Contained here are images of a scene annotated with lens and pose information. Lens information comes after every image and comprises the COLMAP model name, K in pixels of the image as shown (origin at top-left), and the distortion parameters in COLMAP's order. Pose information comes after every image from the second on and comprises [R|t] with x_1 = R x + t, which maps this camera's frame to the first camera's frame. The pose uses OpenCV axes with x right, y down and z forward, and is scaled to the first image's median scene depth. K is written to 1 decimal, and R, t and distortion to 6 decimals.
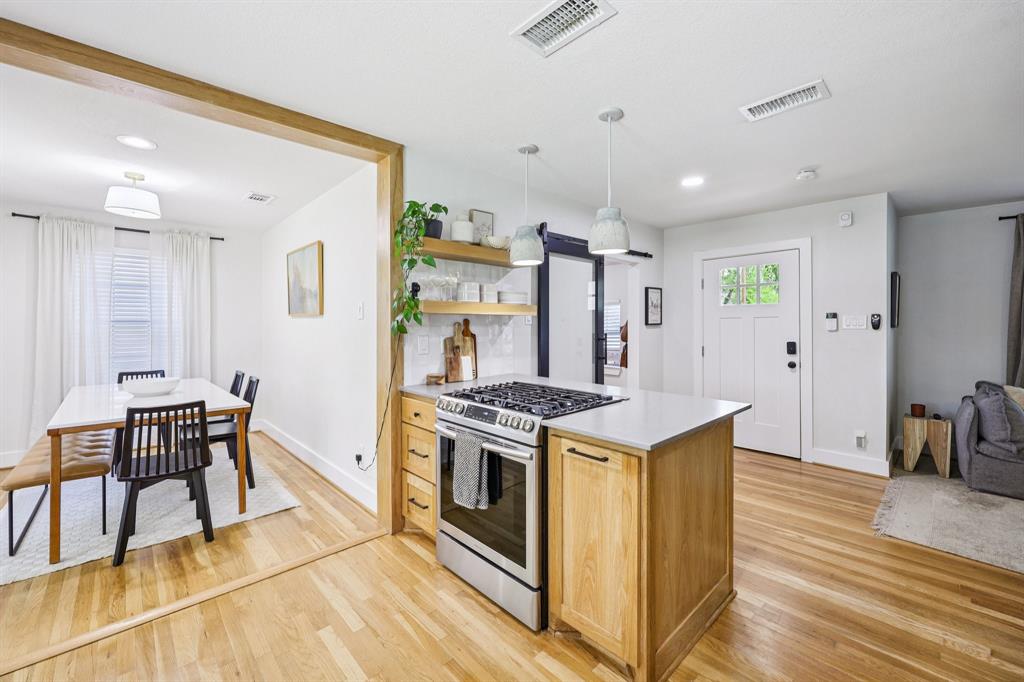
lens RADIAL K [[418.0, 0, 511.8], [0, 418.0, 327.0], [0, 0, 1]] dist [0.000667, -0.000195]
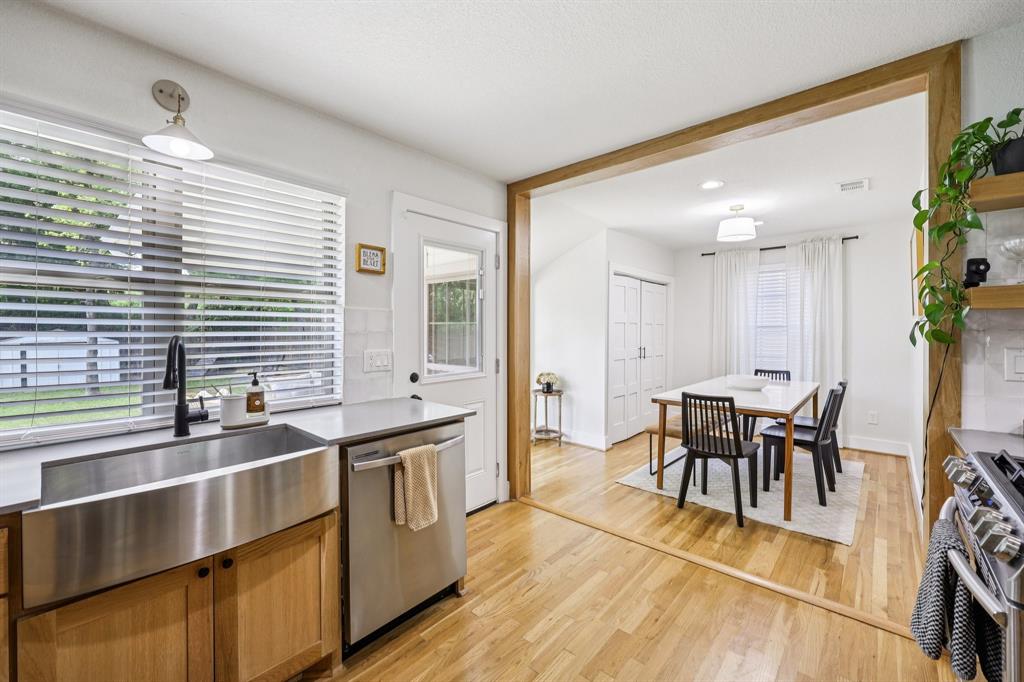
lens RADIAL K [[418.0, 0, 509.9], [0, 418.0, 332.0], [0, 0, 1]] dist [0.000667, -0.000195]
pose [[0.091183, 0.003972, -0.995826, 0.249120], [-0.003523, 0.999987, 0.003666, -0.001255], [0.995828, 0.003174, 0.091196, 0.232048]]
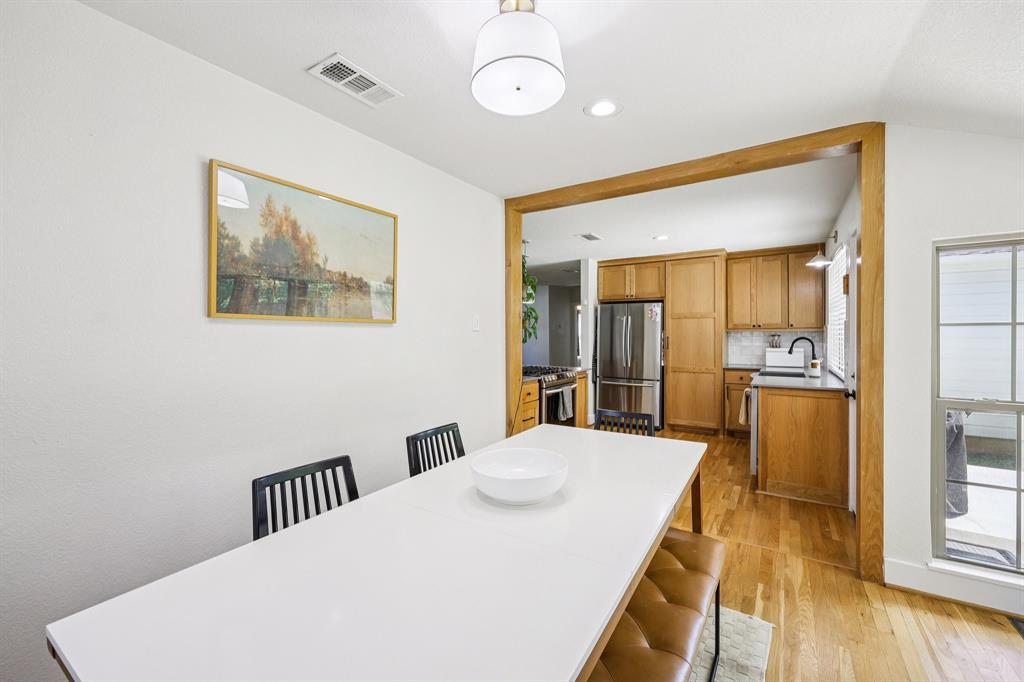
lens RADIAL K [[418.0, 0, 510.7], [0, 418.0, 336.5], [0, 0, 1]] dist [0.000667, -0.000195]
pose [[-0.230712, -0.005291, 0.973008, -1.344143], [0.006030, 0.999958, 0.006867, -0.009499], [-0.973003, 0.007451, -0.230670, 1.113212]]
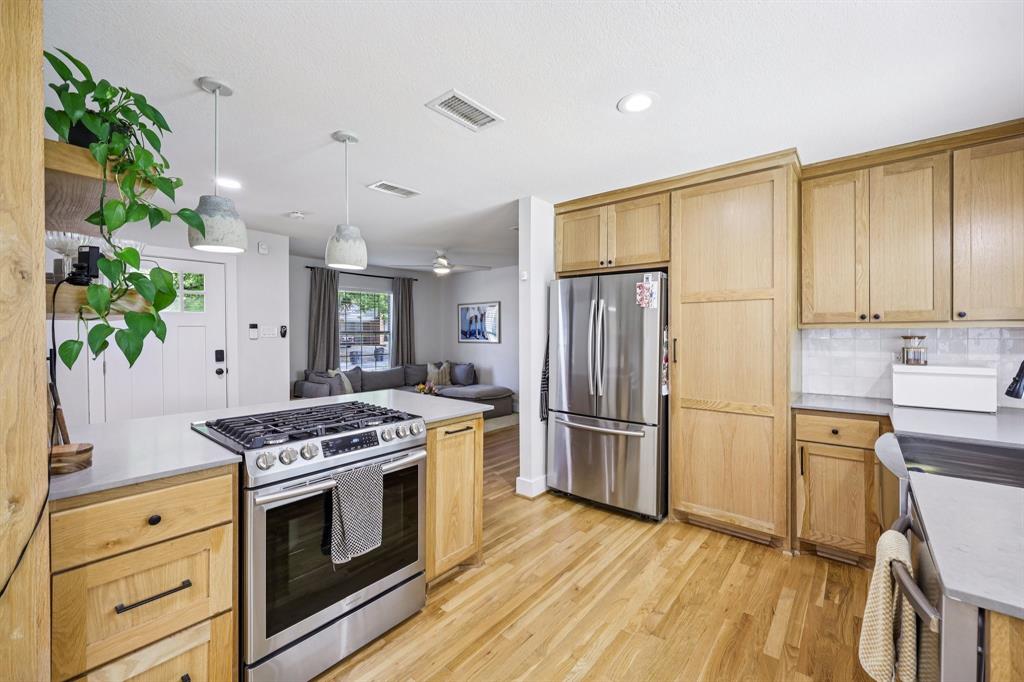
lens RADIAL K [[418.0, 0, 513.2], [0, 418.0, 334.4], [0, 0, 1]] dist [0.000667, -0.000195]
pose [[-0.120443, -0.007223, 0.992694, -0.606769], [0.004993, 0.999956, 0.007882, -0.010852], [-0.992708, 0.005906, -0.120402, 0.495608]]
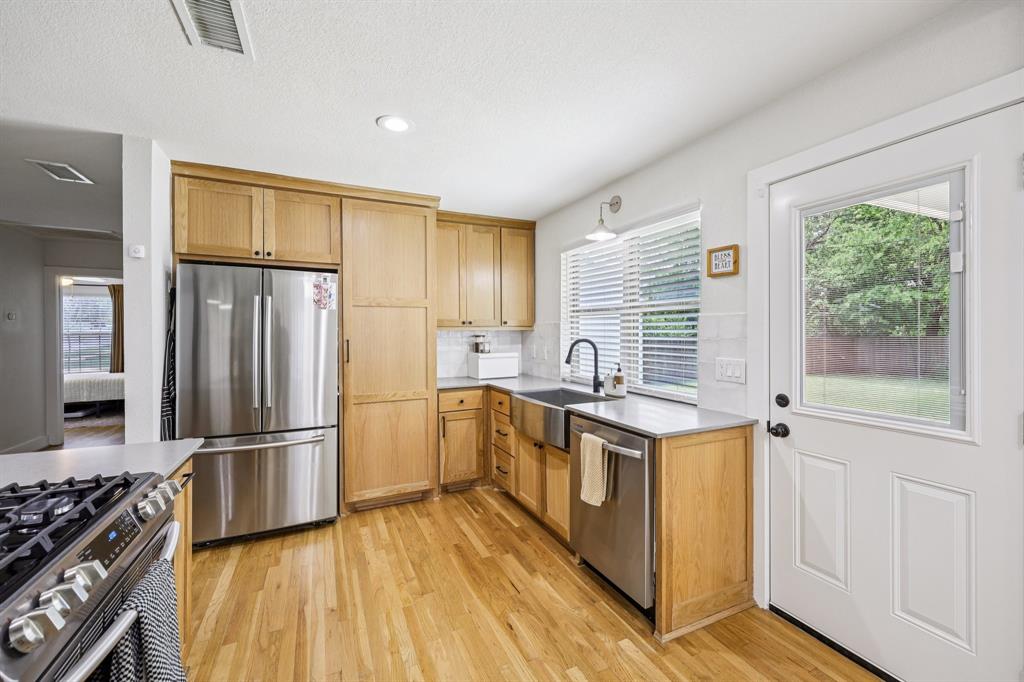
lens RADIAL K [[418.0, 0, 517.6], [0, 418.0, 333.3], [0, 0, 1]] dist [0.000667, -0.000195]
pose [[-0.952011, 0.000775, 0.306063, -0.404391], [0.003506, 0.999959, 0.008373, -0.013750], [-0.306043, 0.009044, -0.951975, 0.828751]]
